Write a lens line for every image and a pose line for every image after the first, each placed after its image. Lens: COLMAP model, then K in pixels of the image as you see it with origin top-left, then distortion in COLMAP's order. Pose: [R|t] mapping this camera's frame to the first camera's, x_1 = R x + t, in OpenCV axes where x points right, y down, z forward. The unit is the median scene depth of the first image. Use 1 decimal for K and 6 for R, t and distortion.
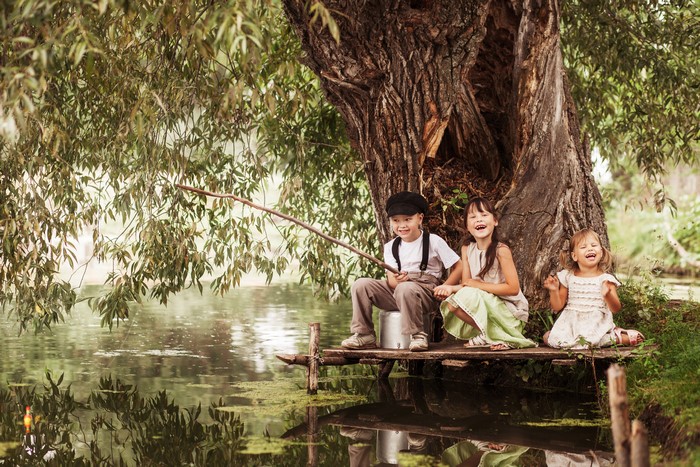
lens RADIAL K [[1747.6, 0, 350.0], [0, 1747.6, 233.5], [0, 0, 1]] dist [-0.067511, -1.125781]
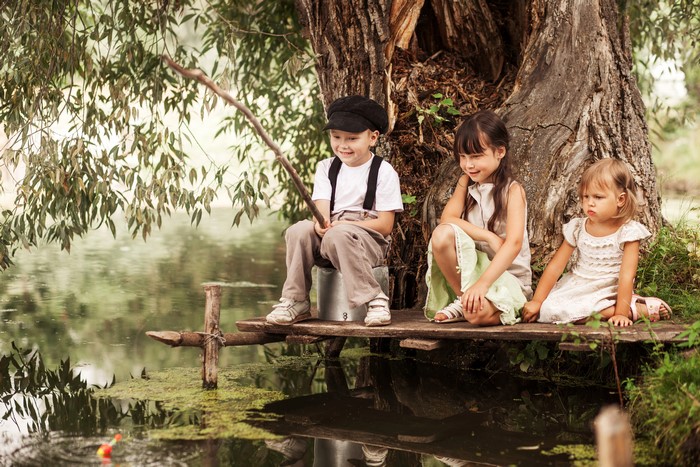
lens RADIAL K [[1747.6, 0, 350.0], [0, 1747.6, 233.5], [0, 0, 1]] dist [-0.067511, -1.125781]
pose [[0.998921, 0.003812, -0.046288, 0.058139], [-0.001761, 0.999019, 0.044260, 0.000417], [0.046411, -0.044130, 0.997947, 0.285611]]
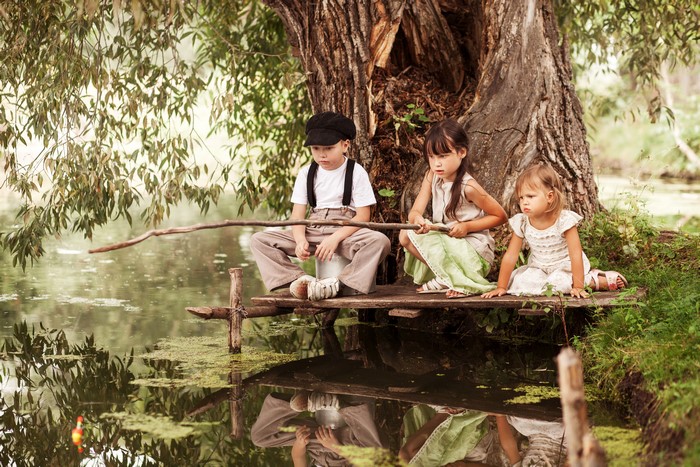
lens RADIAL K [[1747.6, 0, 350.0], [0, 1747.6, 233.5], [0, 0, 1]] dist [-0.067511, -1.125781]
pose [[0.999805, -0.016387, -0.010978, 0.039378], [0.017000, 0.998154, 0.058304, -0.012396], [0.010002, -0.058479, 0.998239, 0.144502]]
